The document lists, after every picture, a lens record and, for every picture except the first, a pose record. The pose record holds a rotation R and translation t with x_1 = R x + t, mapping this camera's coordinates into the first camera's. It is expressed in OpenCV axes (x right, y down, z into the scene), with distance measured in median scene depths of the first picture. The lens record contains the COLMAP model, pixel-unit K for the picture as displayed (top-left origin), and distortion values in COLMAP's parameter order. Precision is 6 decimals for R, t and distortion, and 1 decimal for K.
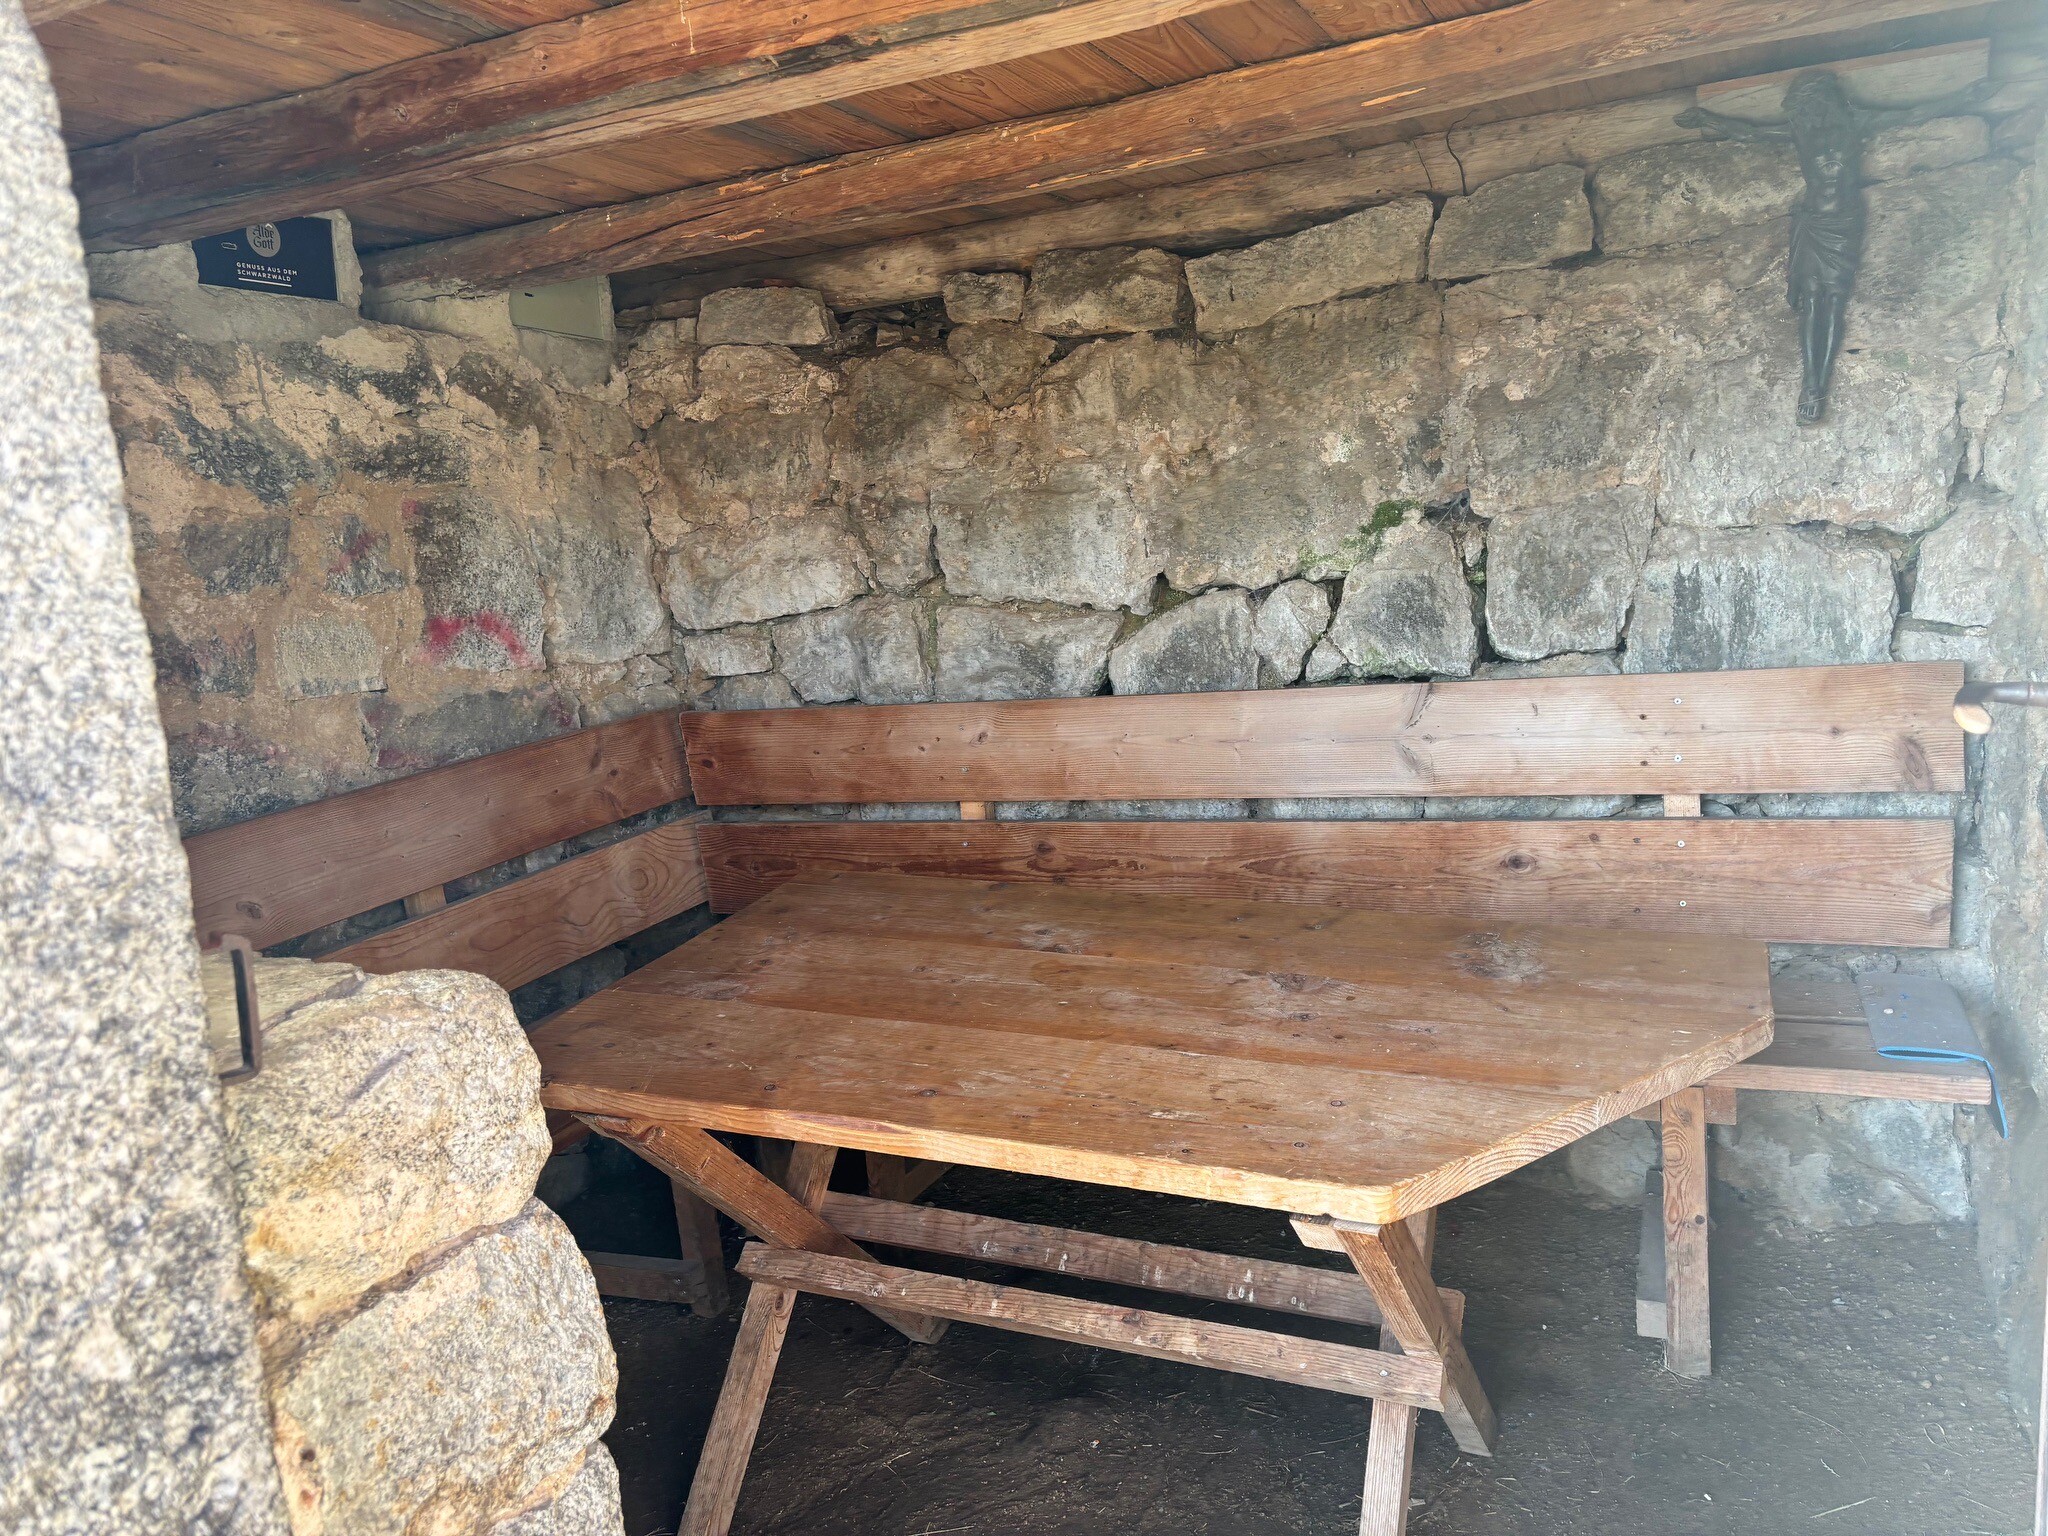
lens RADIAL K [[1550.5, 0, 1024.0], [0, 1550.5, 768.0], [0, 0, 1]] dist [0.080939, -0.085510]
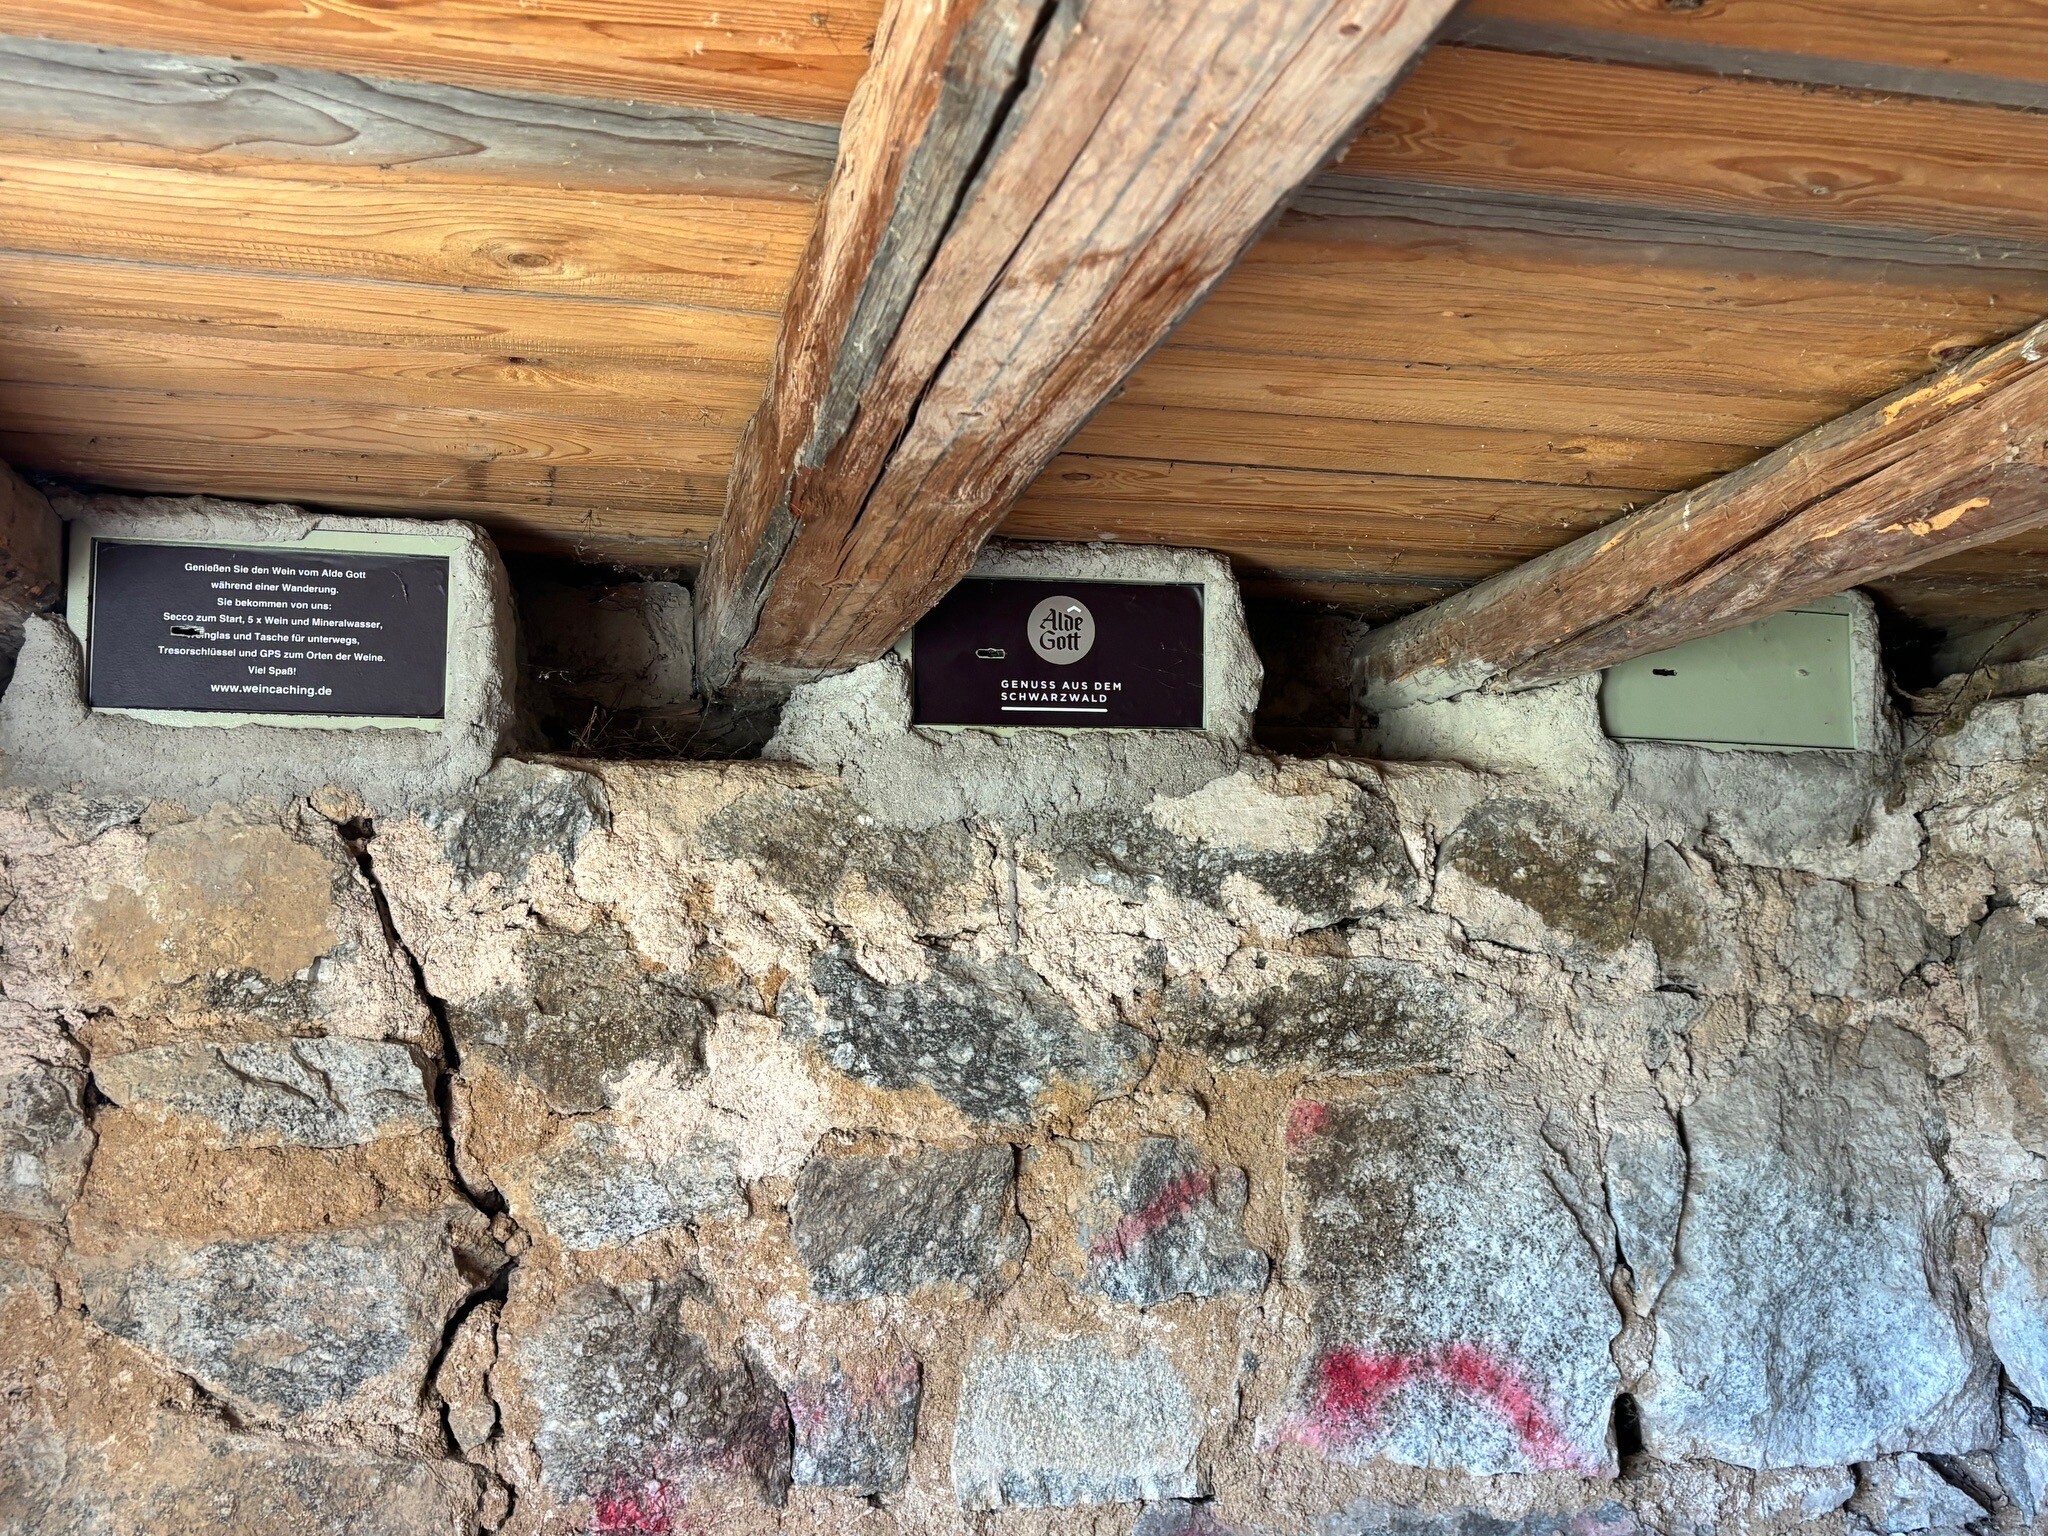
lens RADIAL K [[2013.3, 0, 1024.0], [0, 2013.3, 768.0], [0, 0, 1]] dist [0.183461, -0.463162]
pose [[0.631051, -0.014035, -0.775615, 0.055721], [-0.145164, 0.980038, -0.135841, -0.195904], [0.762038, 0.198314, 0.616416, 0.579135]]
